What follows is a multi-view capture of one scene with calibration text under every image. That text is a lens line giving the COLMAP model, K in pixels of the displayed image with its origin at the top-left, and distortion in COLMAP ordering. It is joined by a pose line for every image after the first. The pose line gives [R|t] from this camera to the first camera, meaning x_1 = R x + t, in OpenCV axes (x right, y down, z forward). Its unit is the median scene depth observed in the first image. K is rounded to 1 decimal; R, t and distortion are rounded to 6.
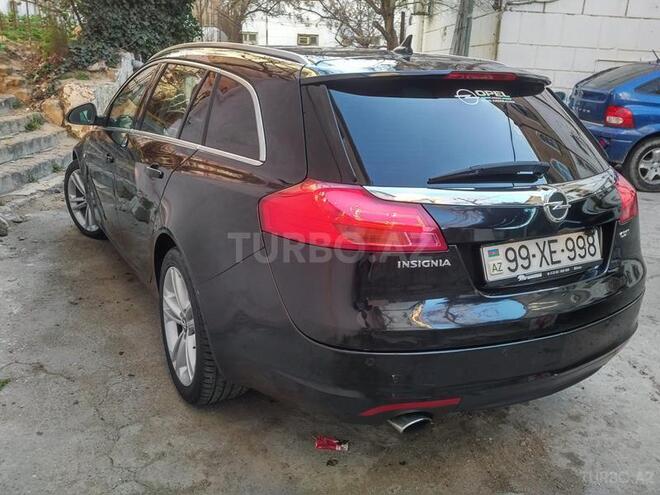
lens RADIAL K [[574.4, 0, 330.0], [0, 574.4, 247.5], [0, 0, 1]] dist [0.142880, -0.240626]
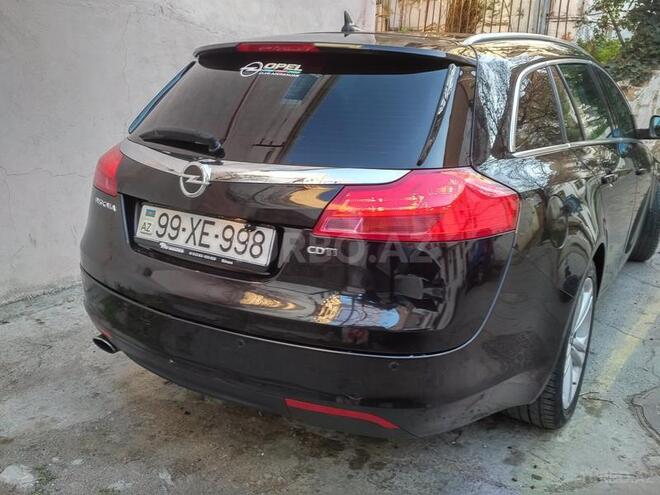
lens RADIAL K [[574.4, 0, 330.0], [0, 574.4, 247.5], [0, 0, 1]] dist [0.142880, -0.240626]
pose [[0.454841, 0.219345, -0.863138, 1.267228], [-0.264166, 0.958805, 0.104450, -0.118282], [0.850491, 0.180504, 0.494047, 0.733521]]
